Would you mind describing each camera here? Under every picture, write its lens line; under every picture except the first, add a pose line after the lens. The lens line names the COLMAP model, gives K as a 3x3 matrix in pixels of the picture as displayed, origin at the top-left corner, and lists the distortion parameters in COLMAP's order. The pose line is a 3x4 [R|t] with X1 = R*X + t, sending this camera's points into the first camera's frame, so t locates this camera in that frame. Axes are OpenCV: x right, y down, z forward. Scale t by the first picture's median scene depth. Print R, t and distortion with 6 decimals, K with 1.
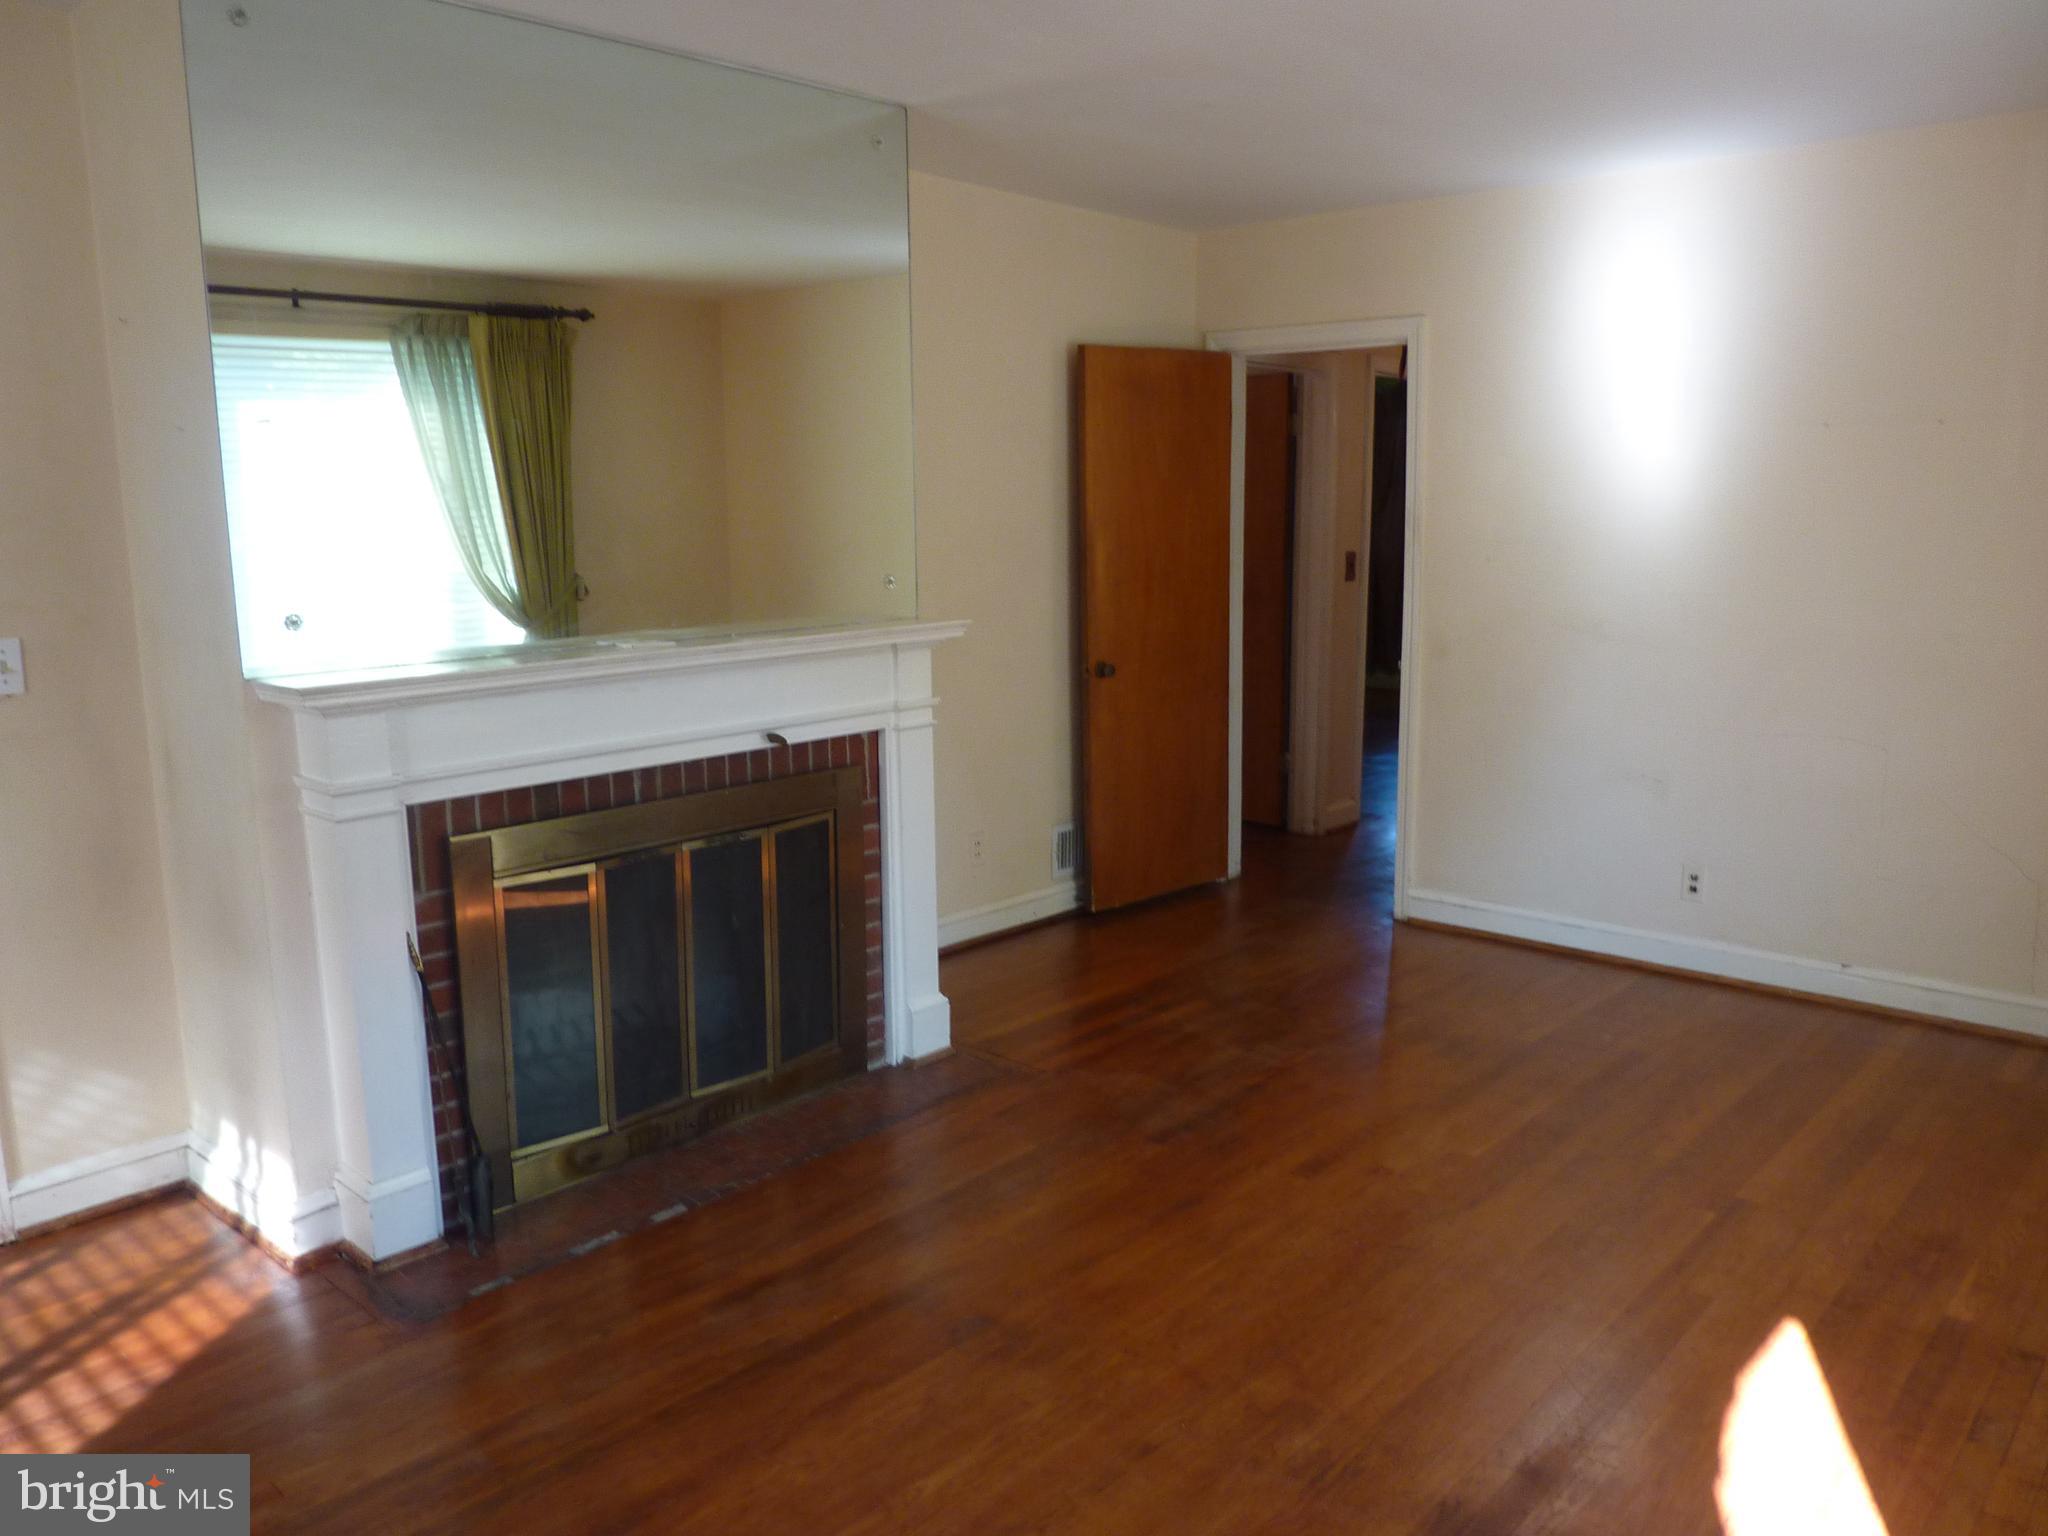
lens RADIAL K [[1524.7, 0, 1046.6], [0, 1524.7, 791.0], [0, 0, 1]] dist [-0.027233, -0.002941]
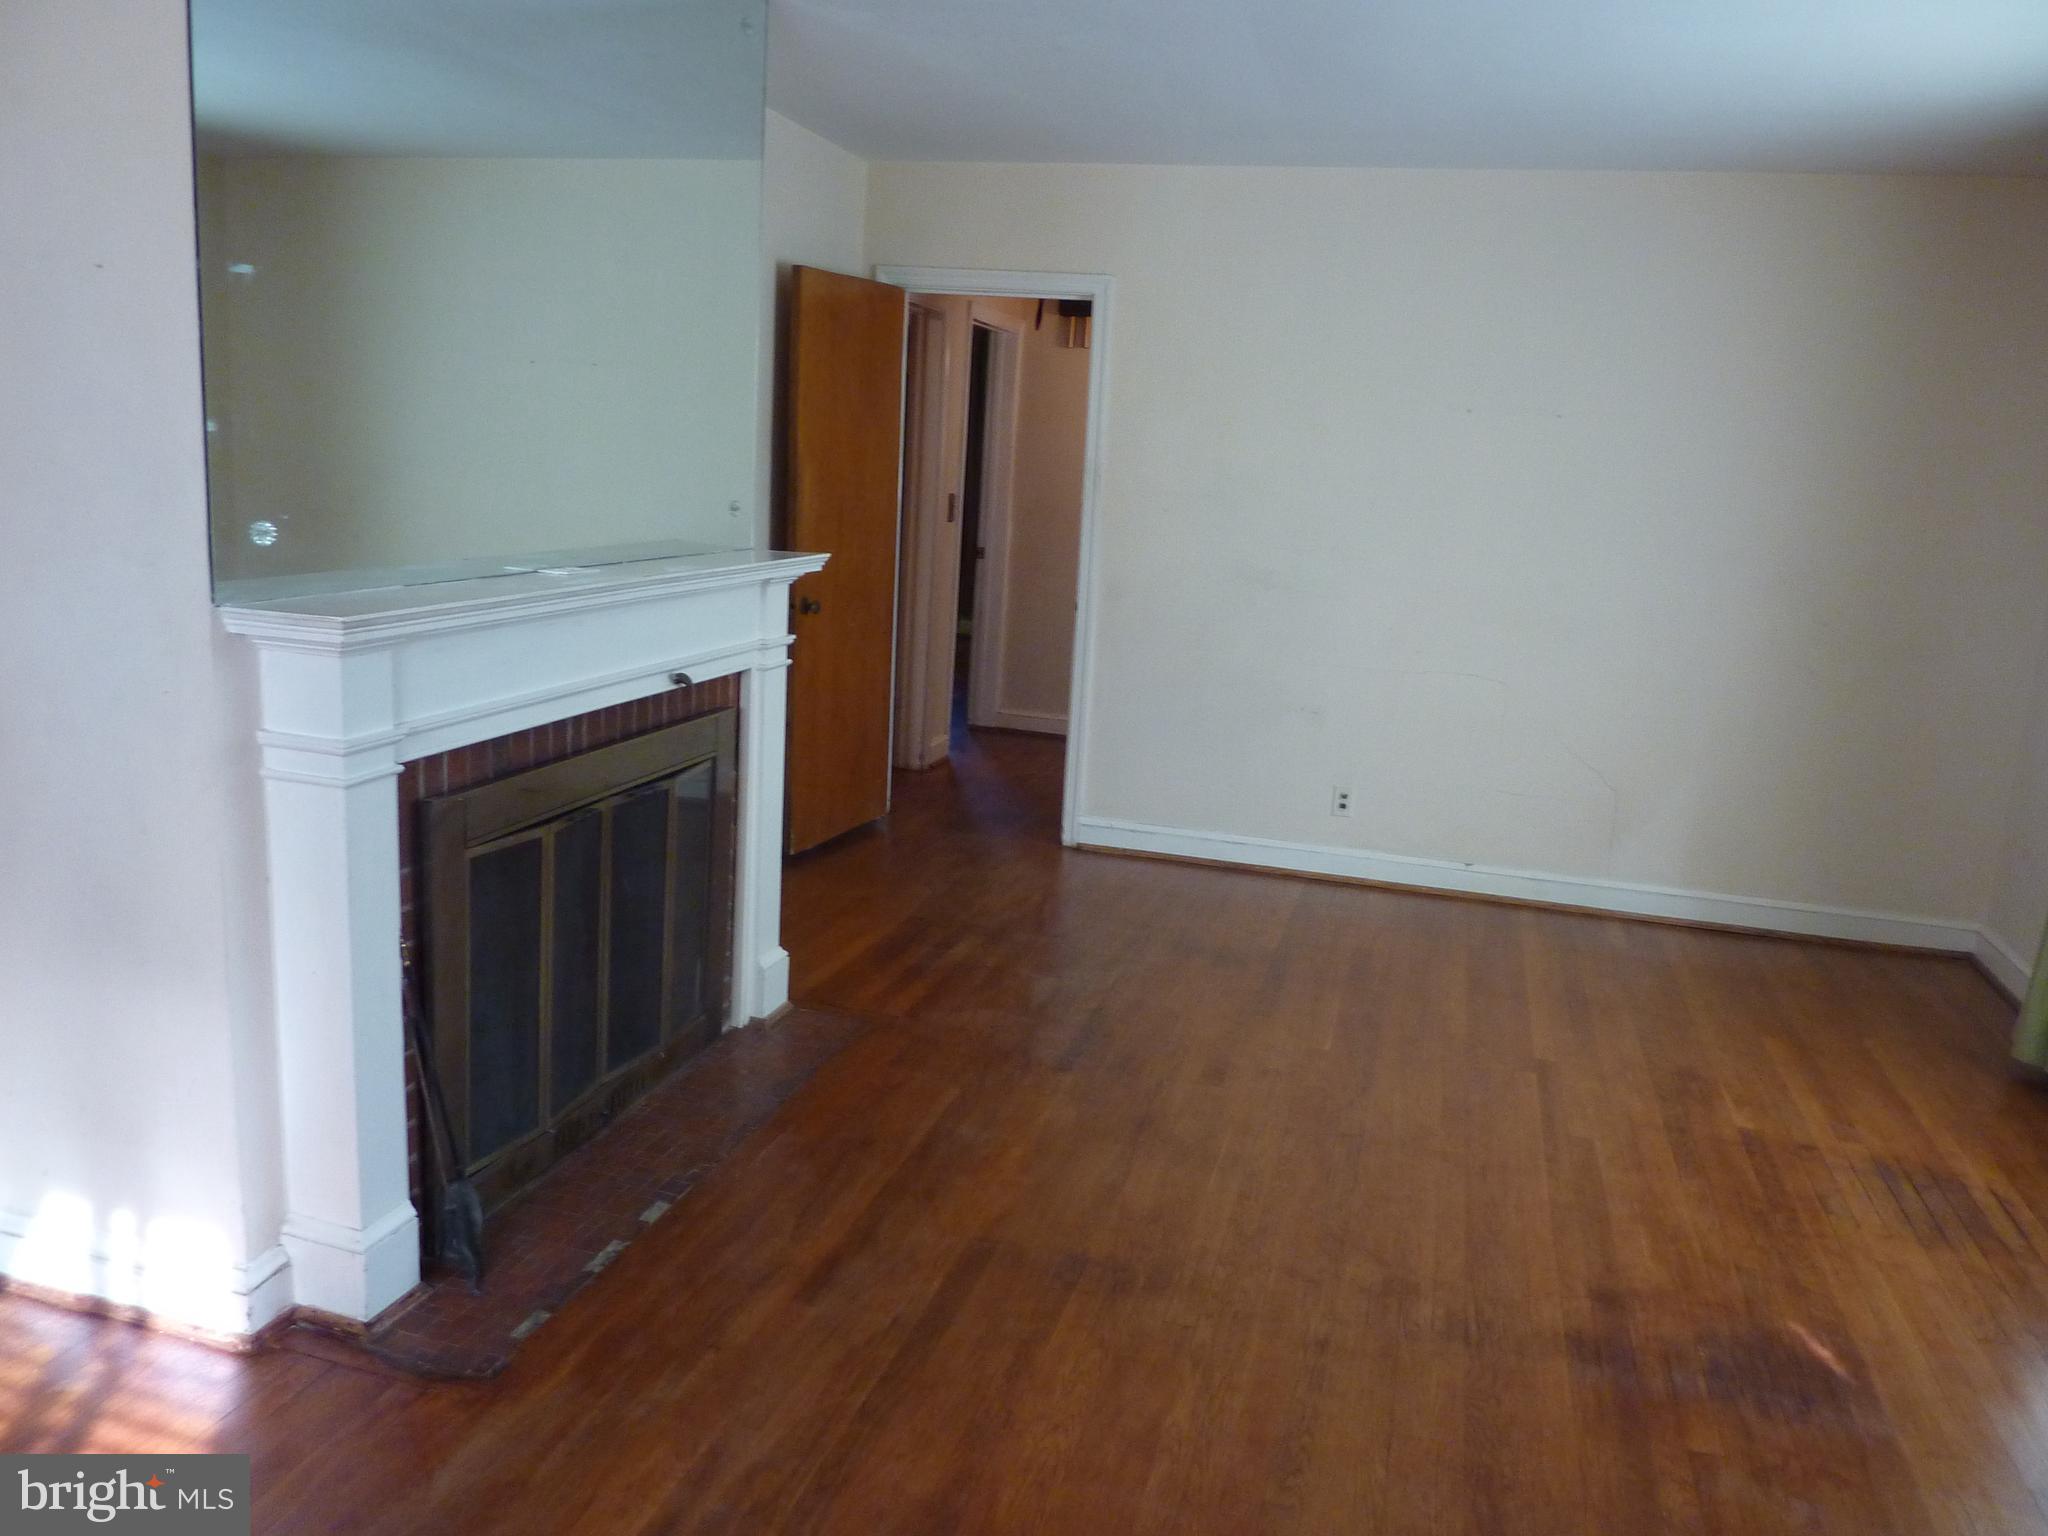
lens RADIAL K [[1527.6, 0, 1029.0], [0, 1527.6, 771.0], [0, 0, 1]] dist [-0.012721, -0.019590]
pose [[0.894015, -0.030604, 0.446990, -0.381665], [0.016974, 0.999262, 0.034468, -0.007355], [-0.447715, -0.023228, 0.893875, 0.089769]]
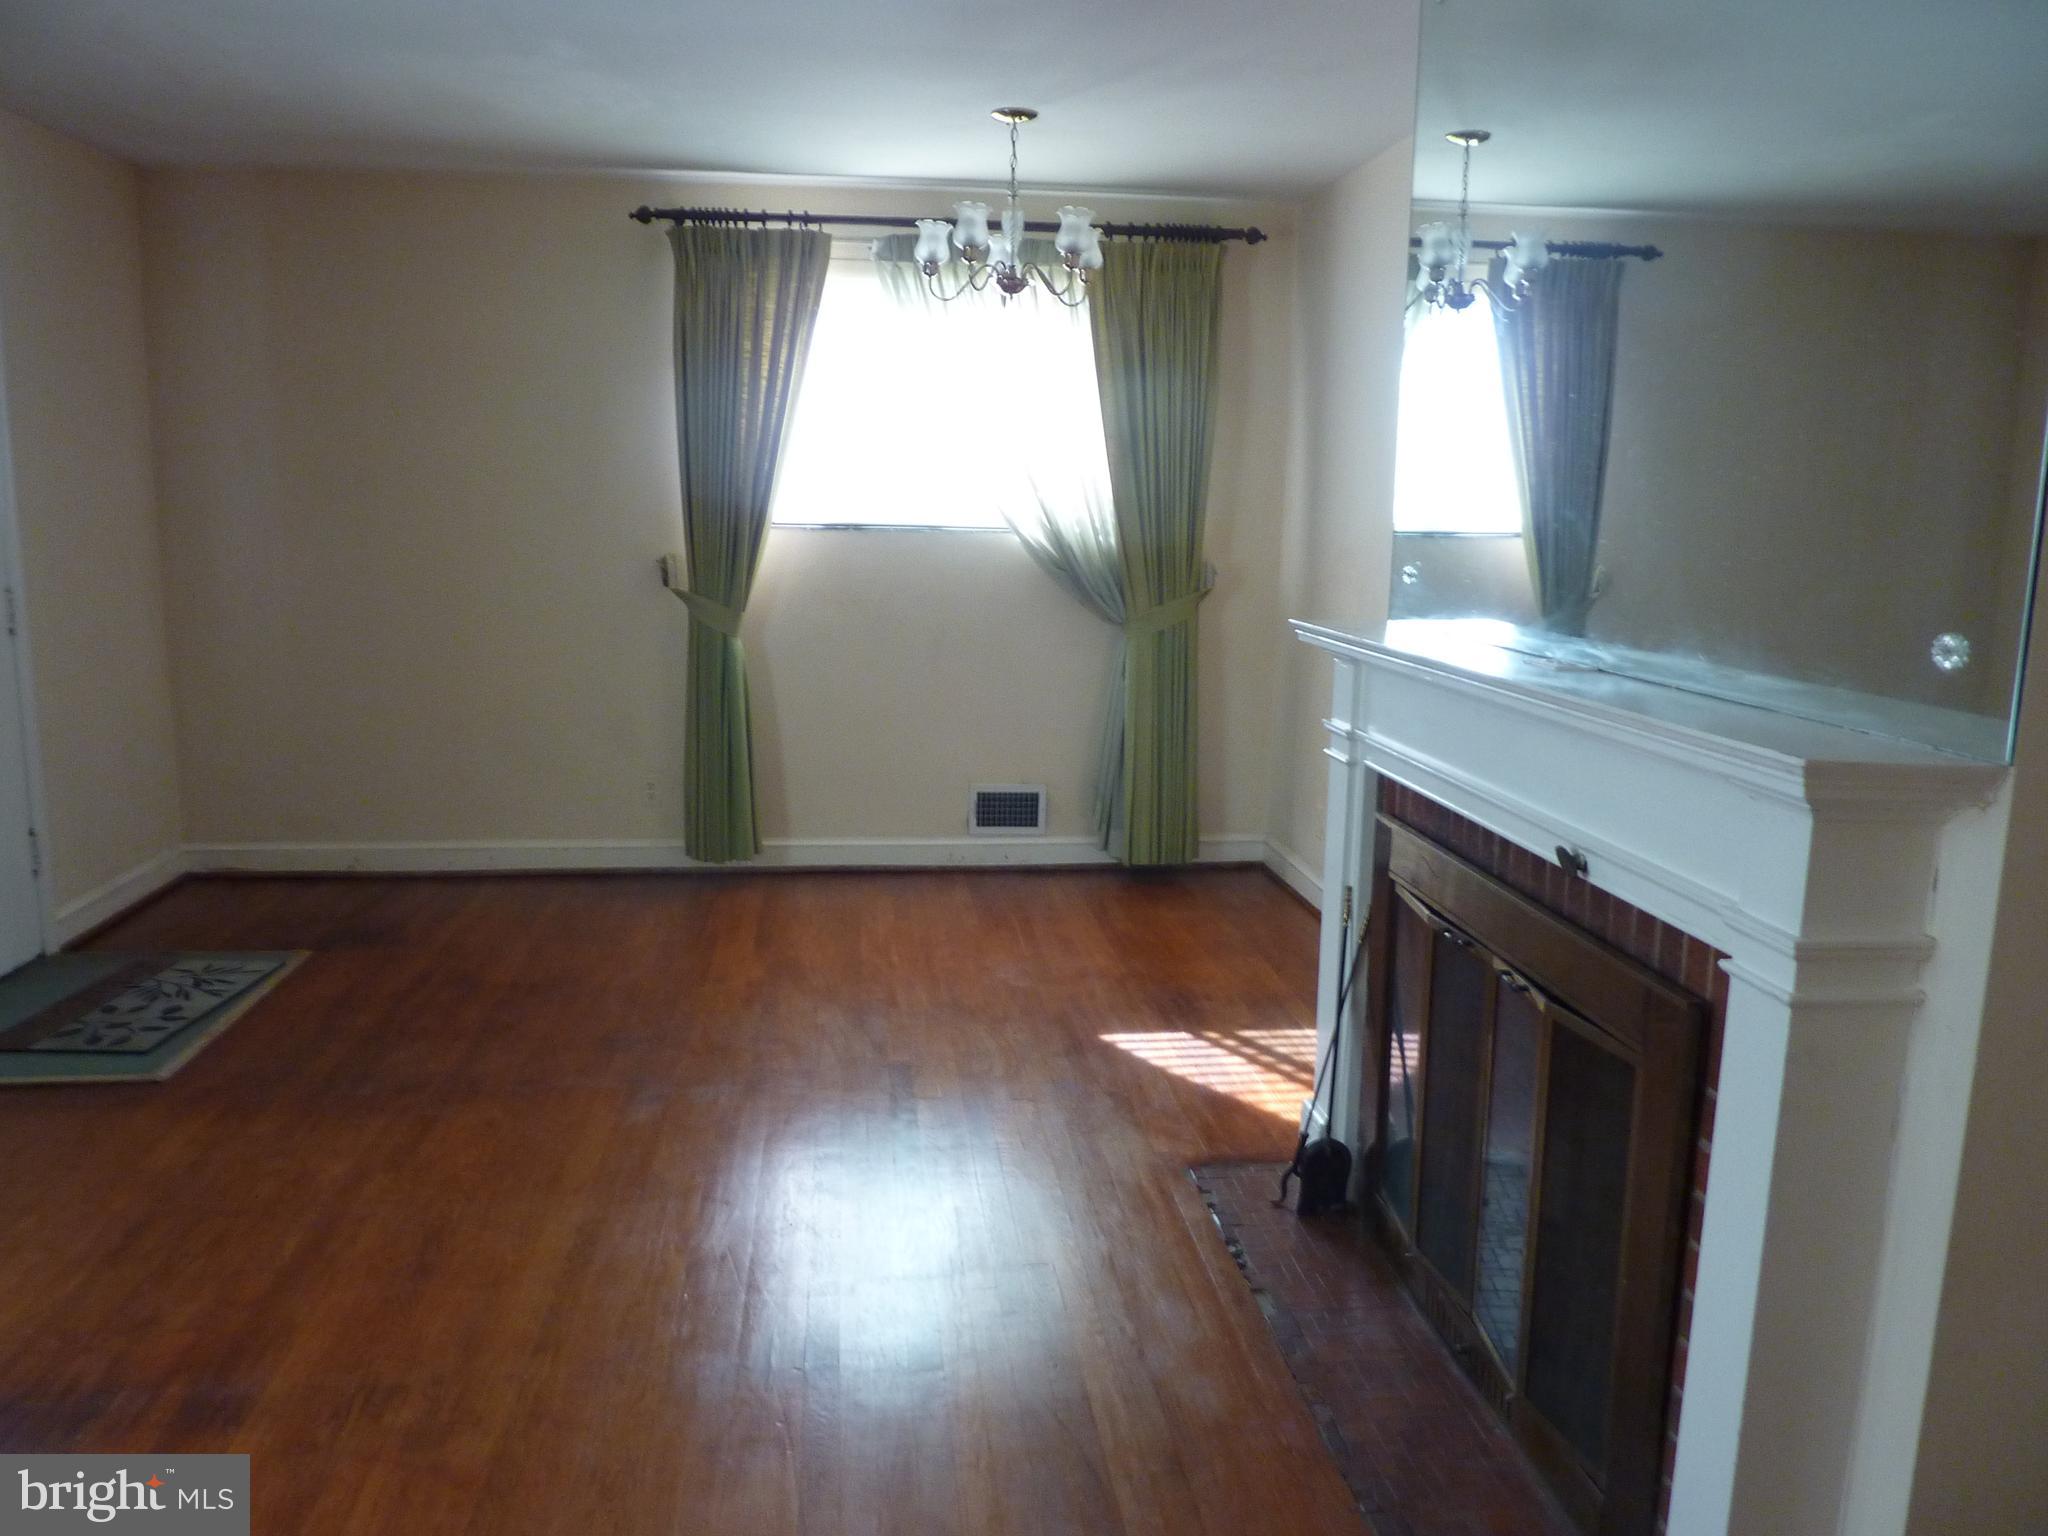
lens RADIAL K [[1524.7, 0, 1046.6], [0, 1524.7, 791.0], [0, 0, 1]] dist [-0.027233, -0.002941]
pose [[-0.648878, 0.140988, -0.747717, 0.370669], [-0.158840, 0.935934, 0.314321, -0.203129], [0.744129, 0.322724, -0.584912, 1.137899]]
